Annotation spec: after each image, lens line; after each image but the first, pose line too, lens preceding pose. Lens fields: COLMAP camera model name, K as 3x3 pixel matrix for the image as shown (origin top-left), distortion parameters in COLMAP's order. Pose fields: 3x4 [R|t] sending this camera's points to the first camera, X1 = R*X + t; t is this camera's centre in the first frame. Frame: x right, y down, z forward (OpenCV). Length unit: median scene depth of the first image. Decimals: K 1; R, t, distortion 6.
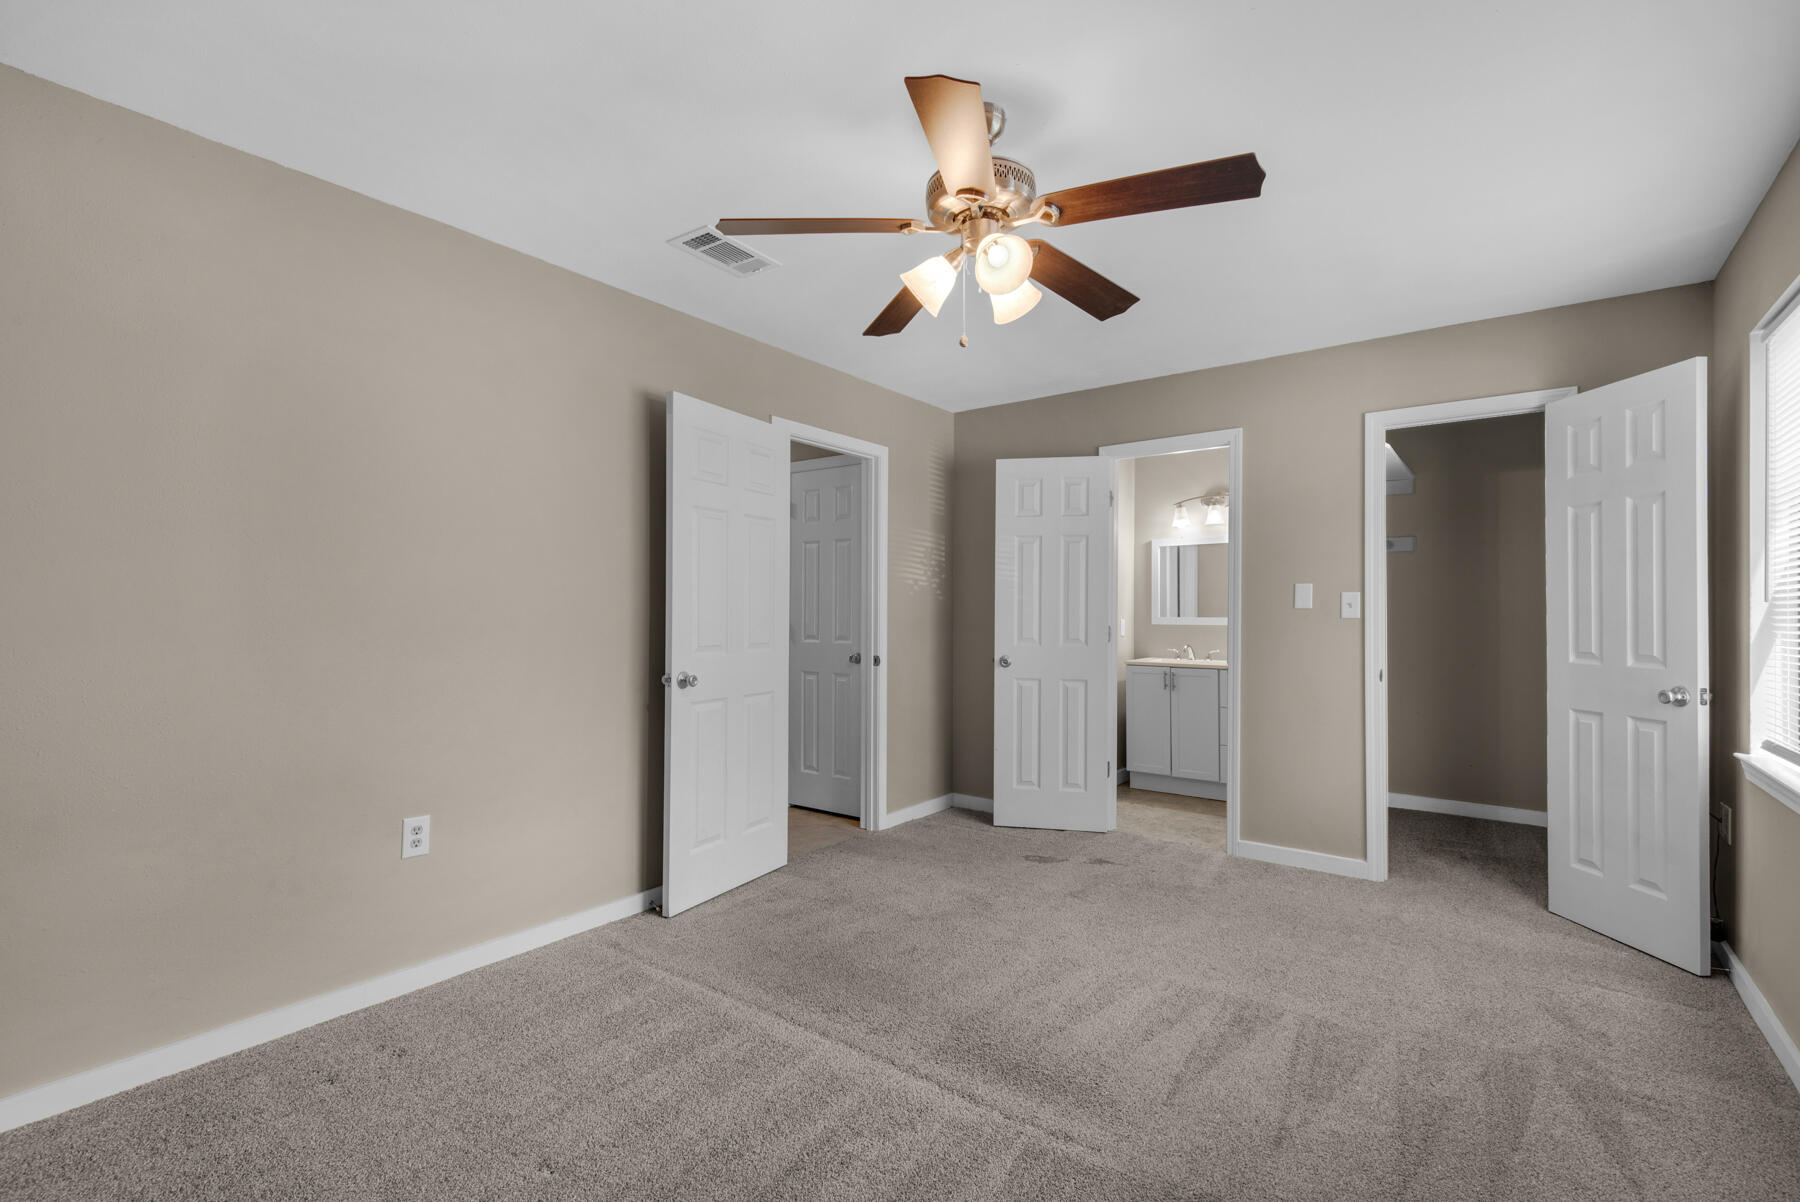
lens RADIAL K [[821.2, 0, 903.1], [0, 821.2, 606.4], [0, 0, 1]] dist [0.000998, -0.006233]
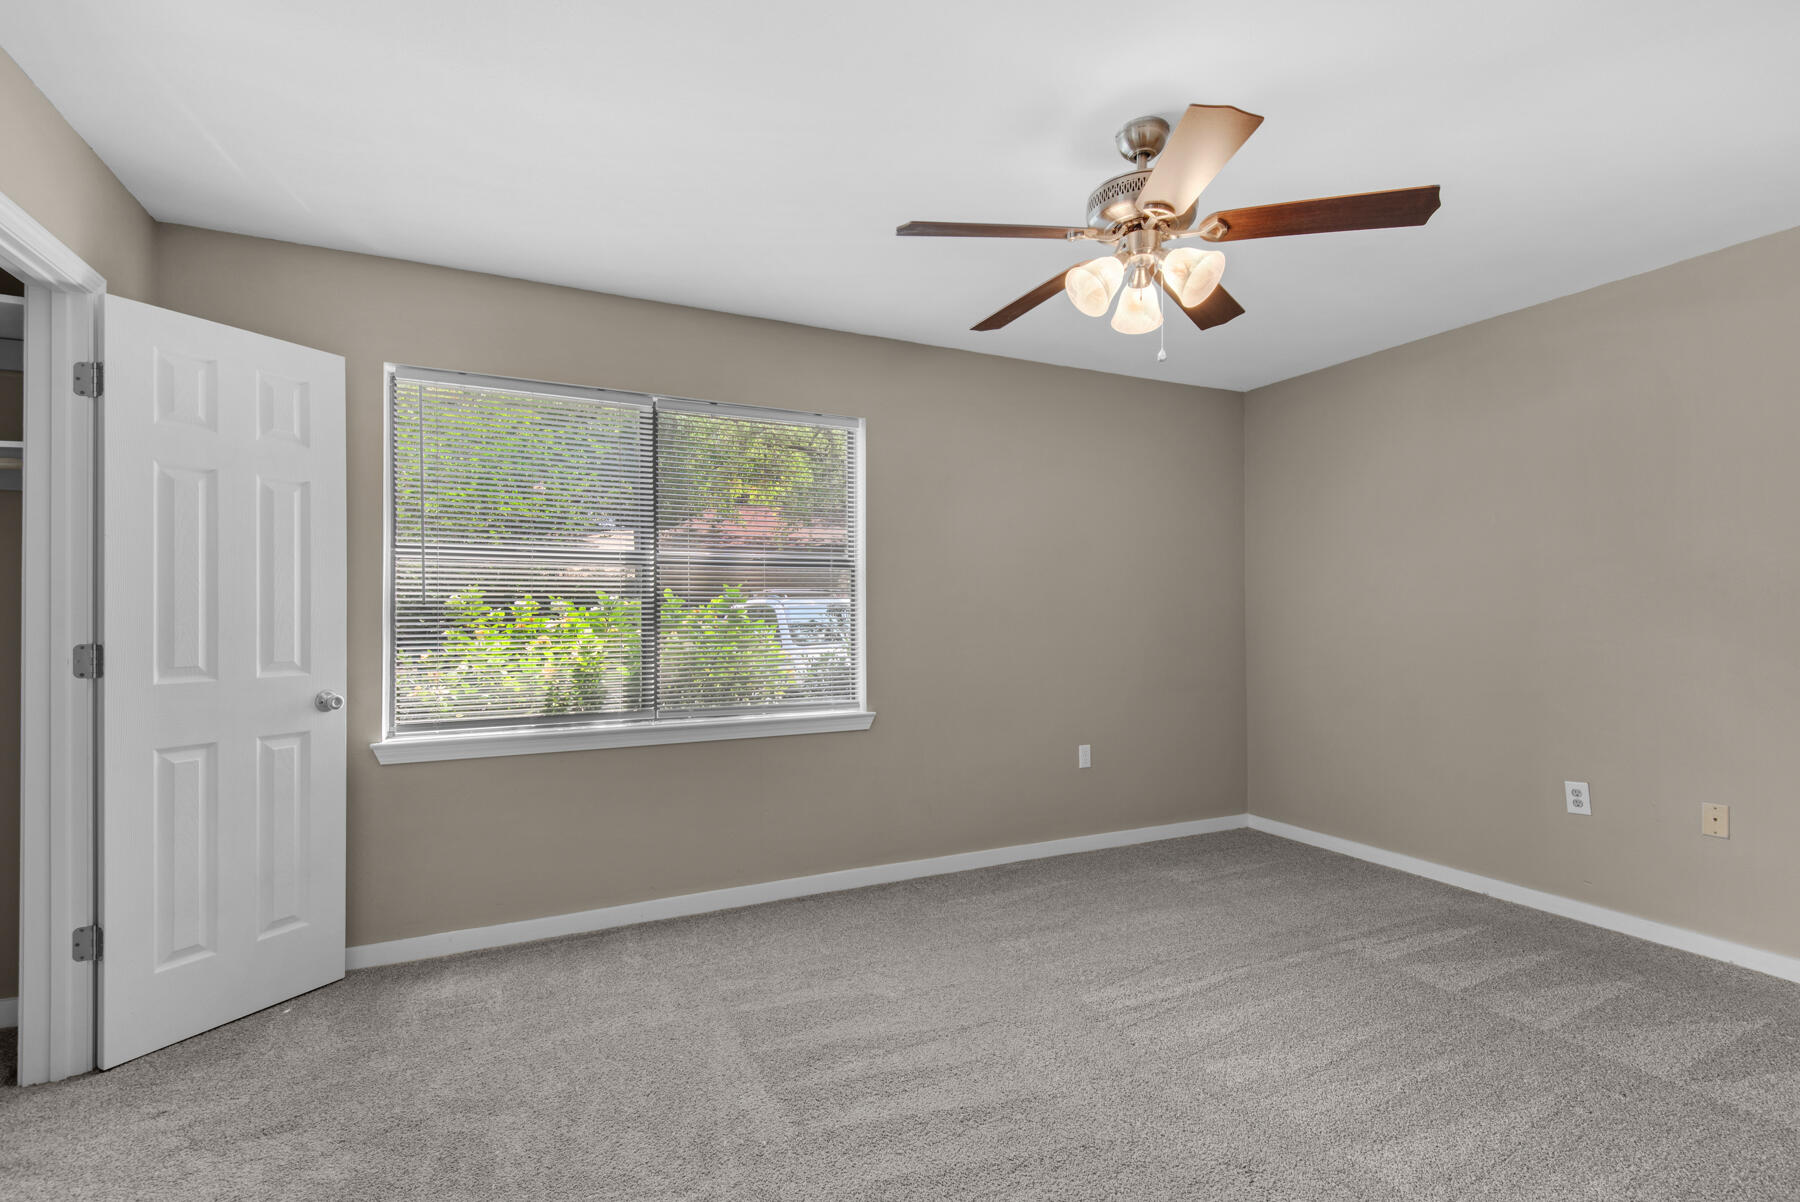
lens RADIAL K [[821.2, 0, 899.3], [0, 821.2, 598.9], [0, 0, 1]] dist [0.000998, -0.006233]
pose [[-0.883289, 0.012072, 0.468674, -0.085876], [-0.000762, 0.999630, -0.027185, 0.015040], [-0.468829, -0.024369, -0.882953, 1.413381]]
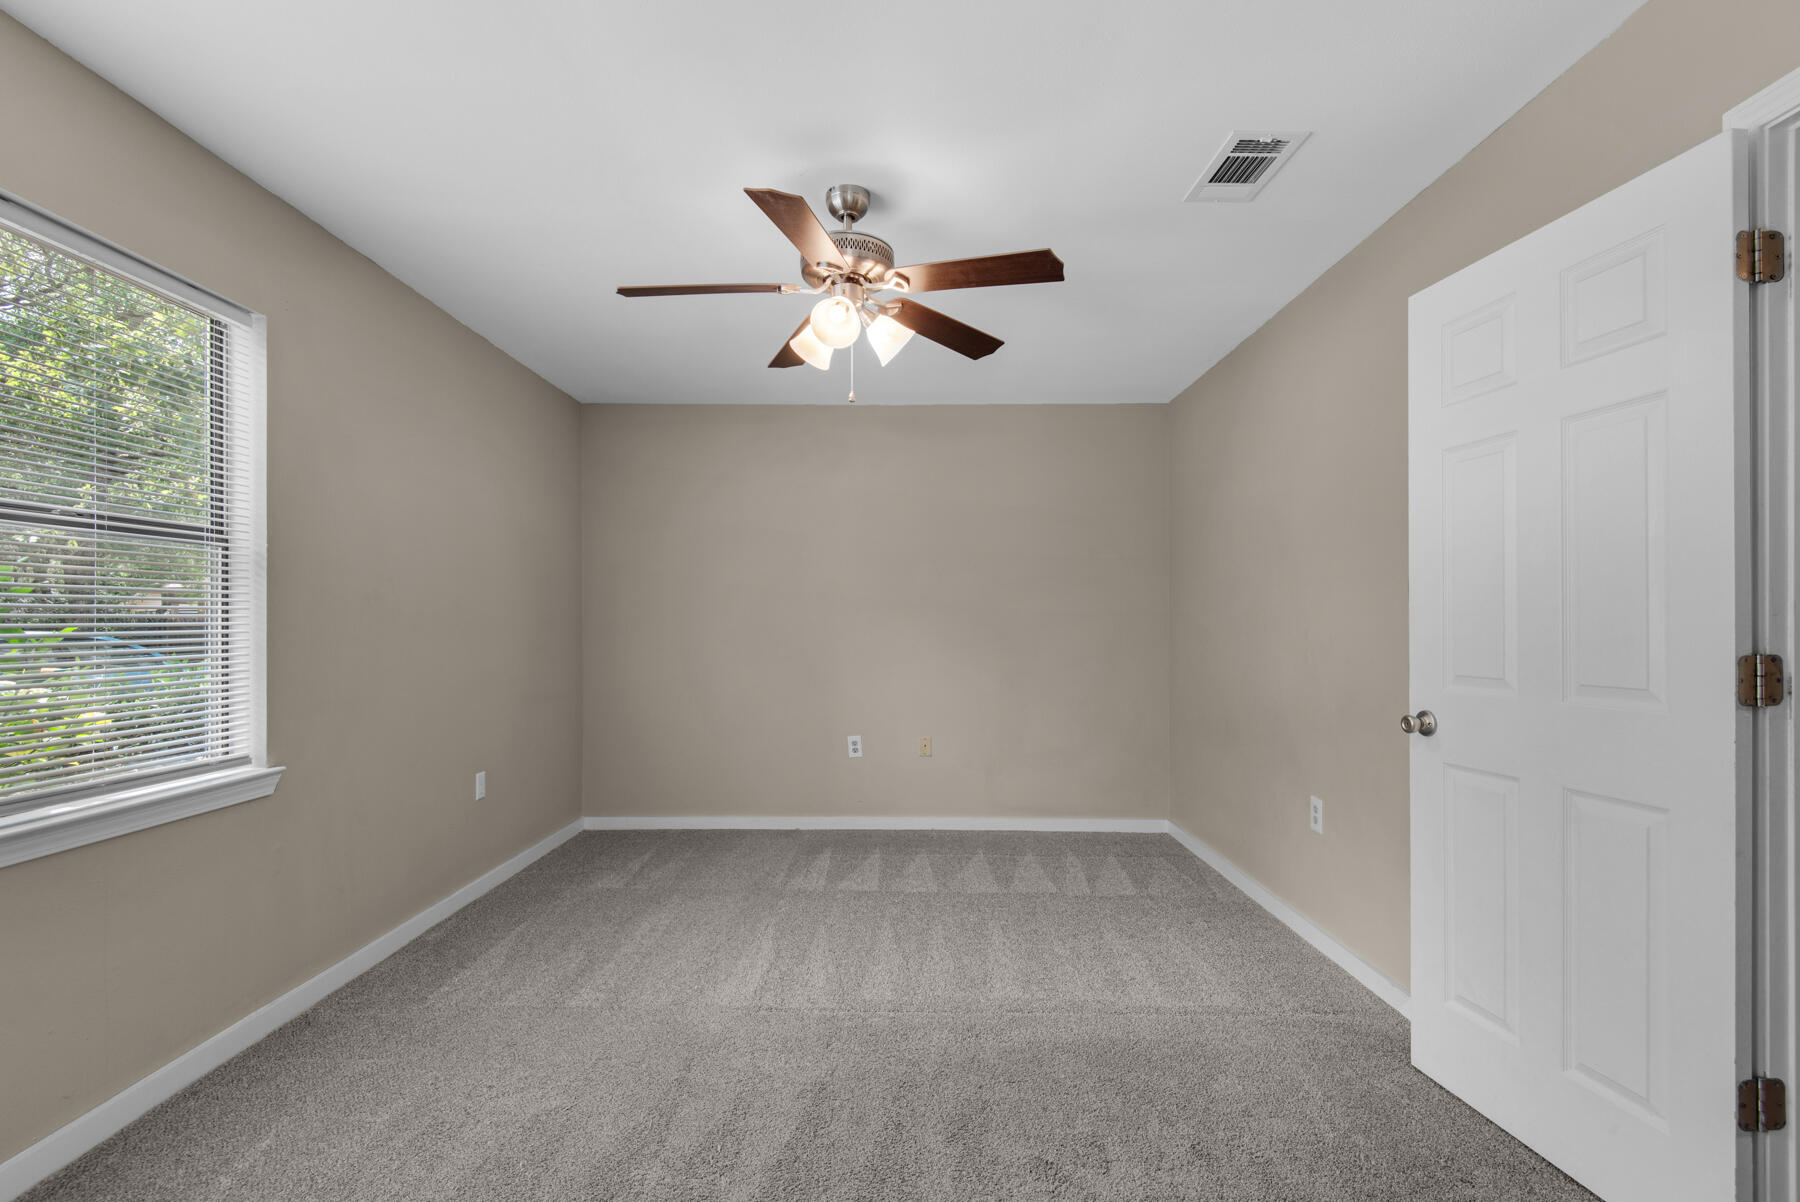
lens RADIAL K [[821.2, 0, 902.6], [0, 821.2, 615.4], [0, 0, 1]] dist [0.000998, -0.006233]
pose [[-0.798923, -0.003756, -0.601422, 0.928674], [0.004252, 0.999920, -0.011892, 0.010661], [0.601418, -0.012058, -0.798843, 1.331790]]
